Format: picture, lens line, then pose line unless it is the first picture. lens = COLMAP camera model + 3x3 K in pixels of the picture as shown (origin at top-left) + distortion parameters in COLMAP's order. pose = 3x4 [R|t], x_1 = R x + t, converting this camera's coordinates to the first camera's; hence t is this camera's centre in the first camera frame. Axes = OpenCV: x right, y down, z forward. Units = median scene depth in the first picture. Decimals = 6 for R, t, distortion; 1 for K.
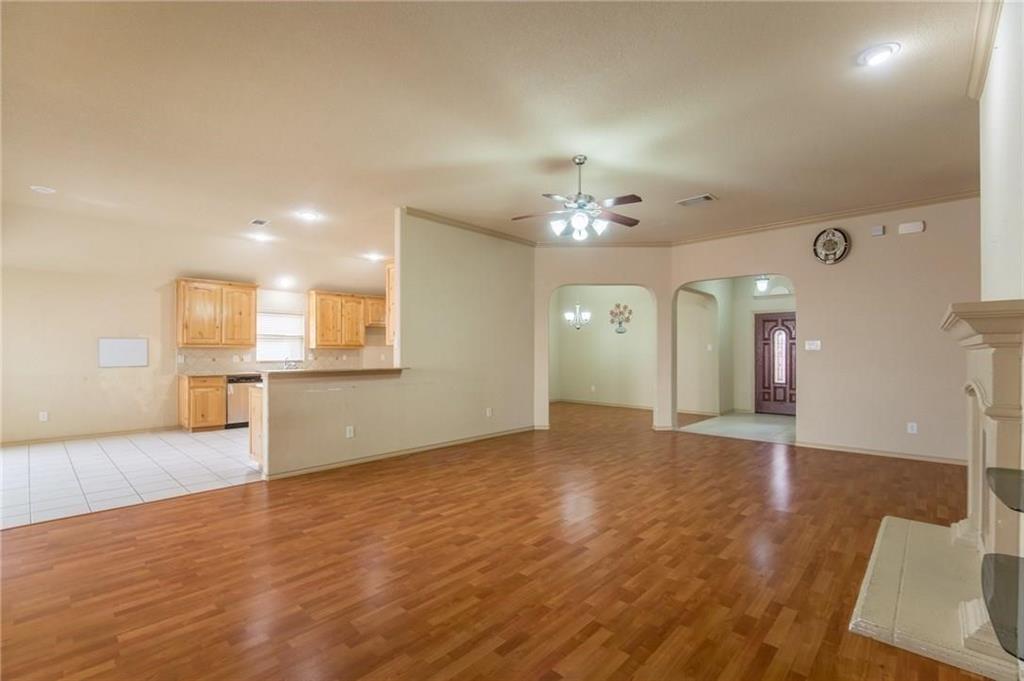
lens RADIAL K [[453.5, 0, 510.3], [0, 453.5, 348.4], [0, 0, 1]] dist [-0.000619, -0.000156]
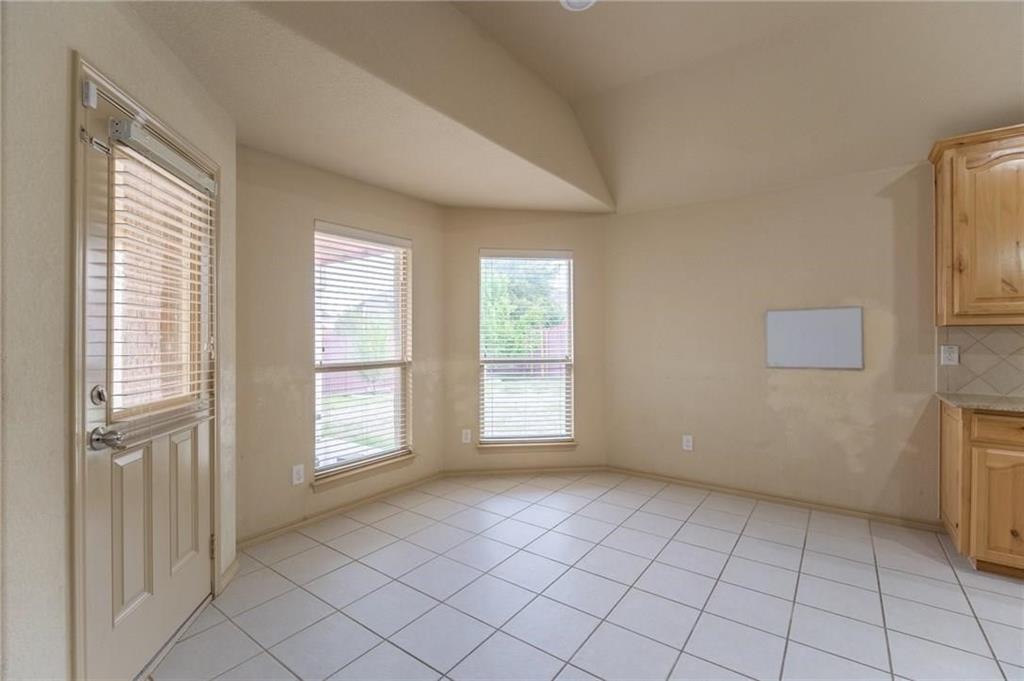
lens RADIAL K [[449.8, 0, 511.7], [0, 449.8, 333.0], [0, 0, 1]] dist [-0.001256, -0.000292]
pose [[0.123854, 0.003559, -0.992294, -0.404988], [0.003680, 0.999985, 0.004046, 0.000187], [0.992294, -0.004153, 0.123839, 0.603627]]
